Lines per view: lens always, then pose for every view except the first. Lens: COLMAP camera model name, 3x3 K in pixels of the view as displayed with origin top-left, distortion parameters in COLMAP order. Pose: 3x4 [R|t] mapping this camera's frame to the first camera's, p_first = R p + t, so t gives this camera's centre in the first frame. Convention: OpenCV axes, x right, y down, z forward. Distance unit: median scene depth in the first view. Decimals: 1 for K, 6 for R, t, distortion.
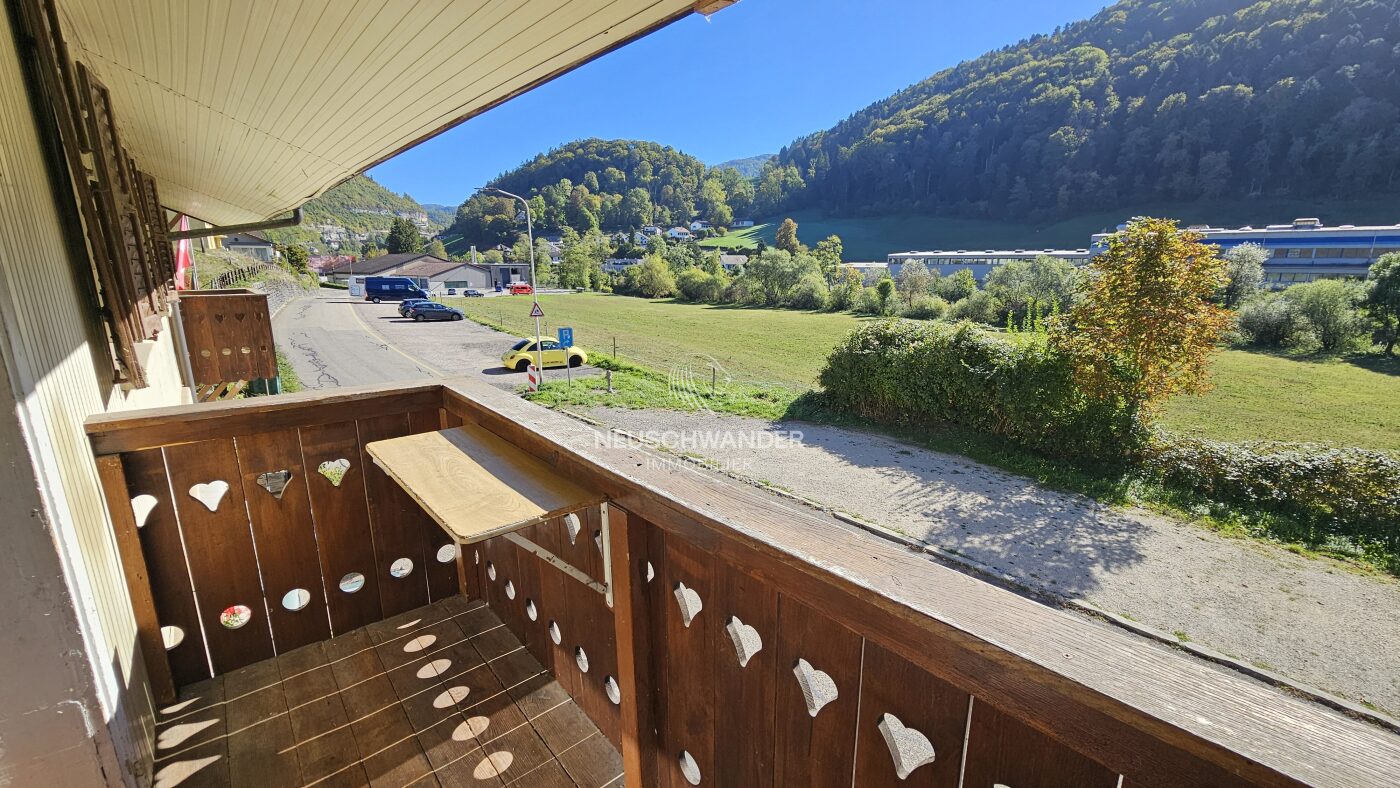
lens RADIAL K [[572.8, 0, 700.1], [0, 572.8, 400.2], [0, 0, 1]] dist [-0.003218, 0.000000]
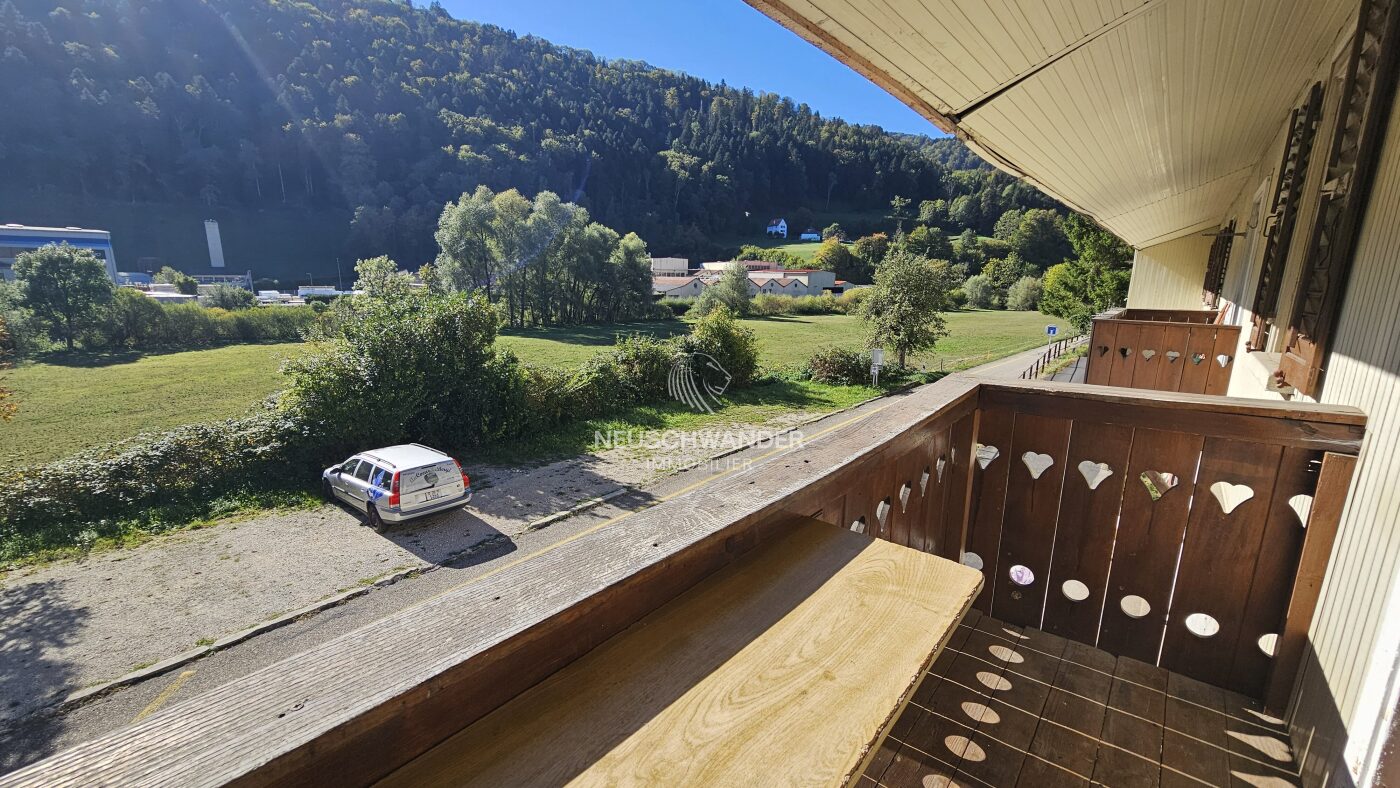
lens RADIAL K [[572.8, 0, 700.1], [0, 572.8, 400.2], [0, 0, 1]] dist [-0.003218, 0.000000]
pose [[-0.158238, -0.217760, 0.963089, -0.100946], [0.216862, 0.943898, 0.249052, -0.026552], [-0.963292, 0.248267, -0.102136, 0.131164]]
